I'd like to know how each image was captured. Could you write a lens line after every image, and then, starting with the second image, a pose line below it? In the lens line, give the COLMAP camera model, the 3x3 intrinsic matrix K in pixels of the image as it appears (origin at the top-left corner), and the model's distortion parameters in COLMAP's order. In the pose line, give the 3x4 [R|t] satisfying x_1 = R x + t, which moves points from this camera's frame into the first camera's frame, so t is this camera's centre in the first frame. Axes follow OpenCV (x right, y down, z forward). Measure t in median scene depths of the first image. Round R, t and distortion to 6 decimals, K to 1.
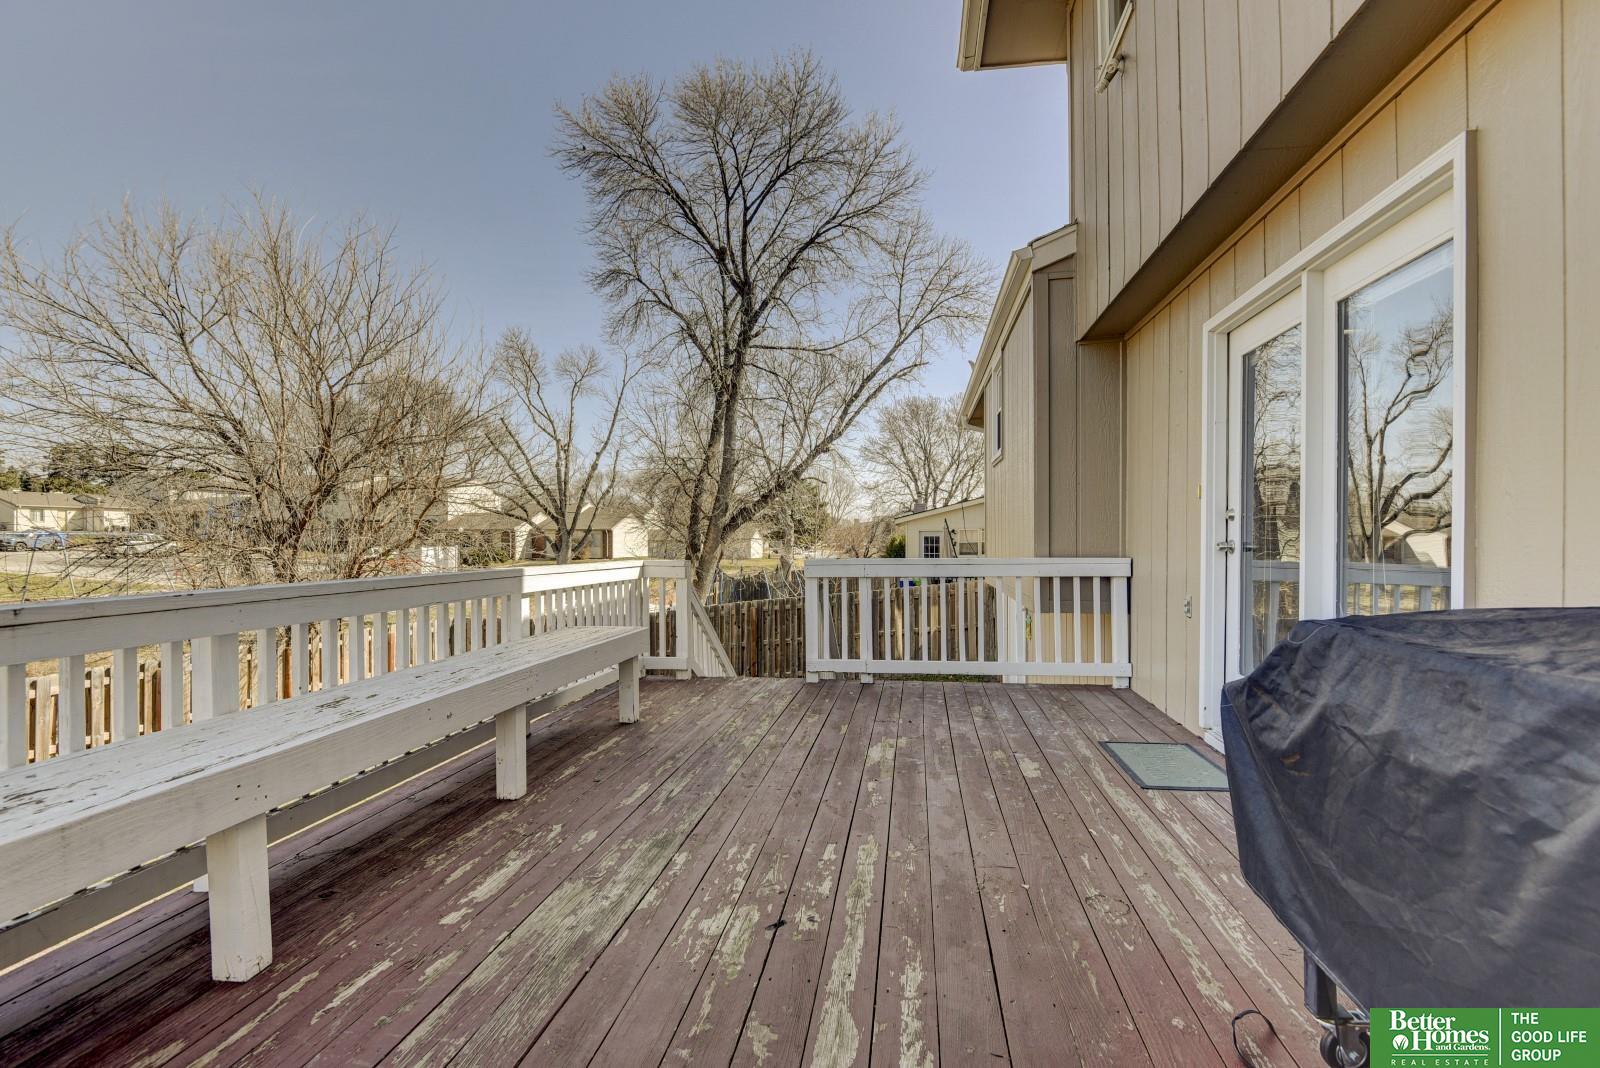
lens RADIAL K [[768.3, 0, 799.7], [0, 768.3, 540.4], [0, 0, 1]] dist [-0.013775, -0.009140]
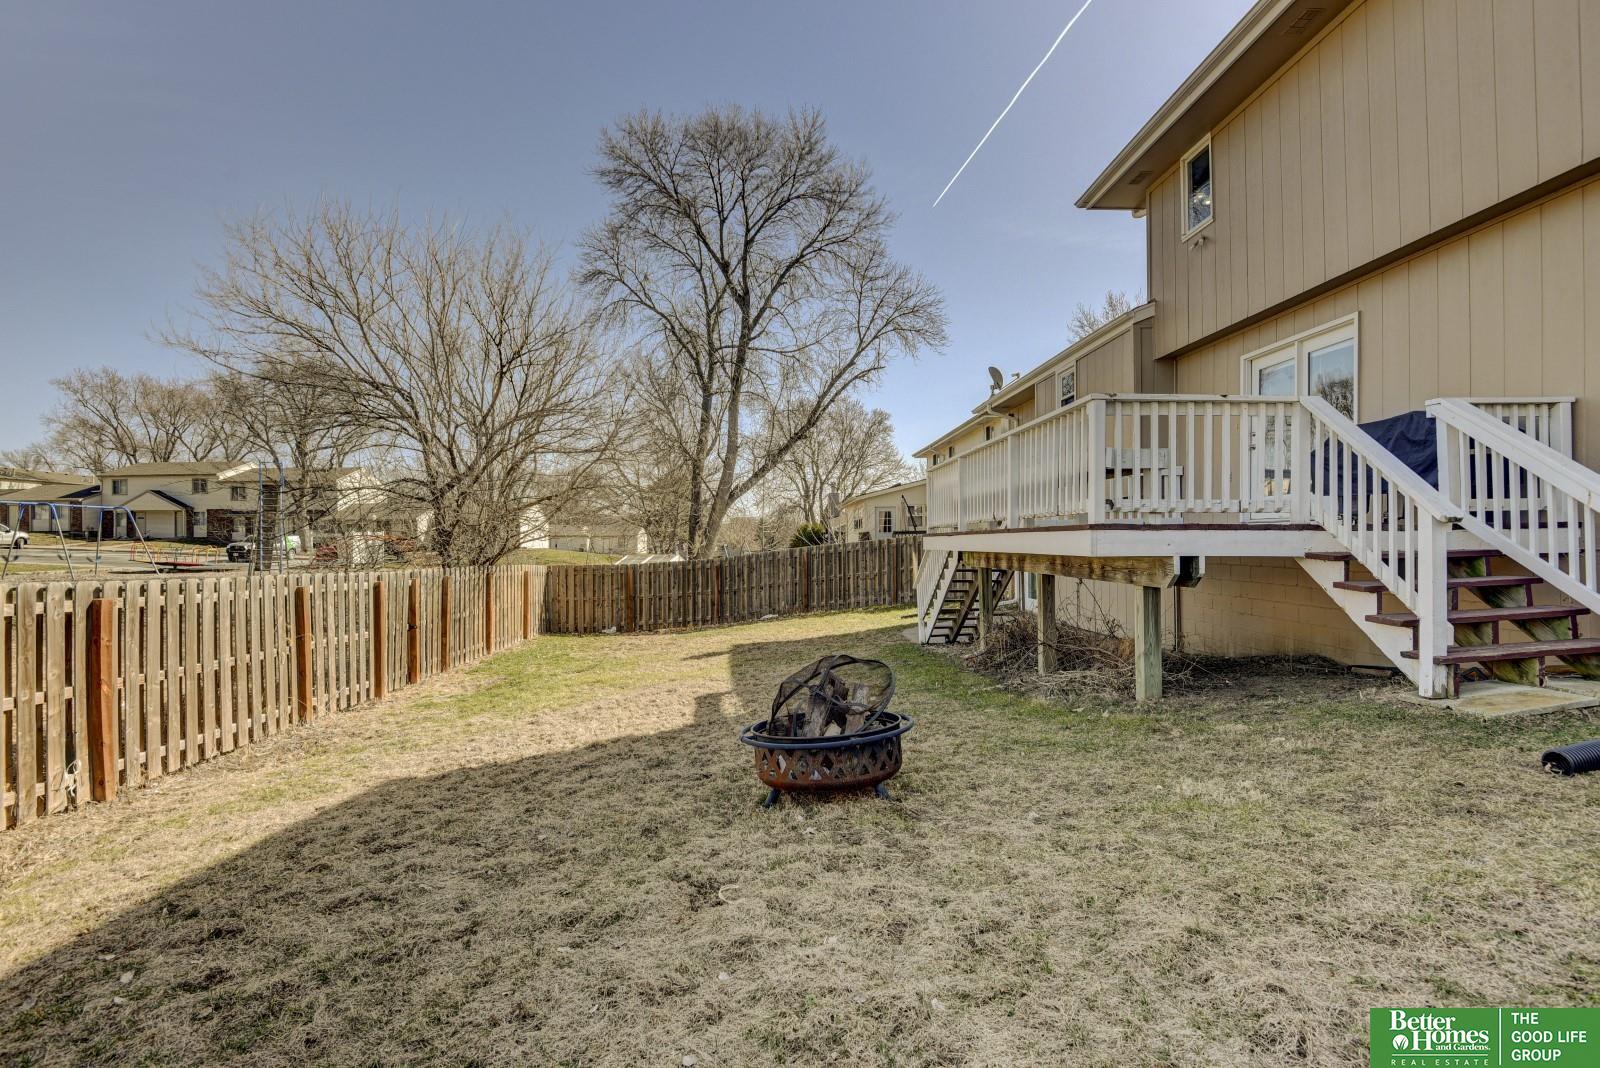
lens RADIAL K [[768.3, 0, 801.7], [0, 768.3, 535.2], [0, 0, 1]] dist [-0.013775, -0.009140]
pose [[0.982277, 0.006275, 0.187330, -0.197584], [-0.004619, 0.999946, -0.009273, 0.046937], [-0.187378, 0.008244, 0.982253, -0.167432]]
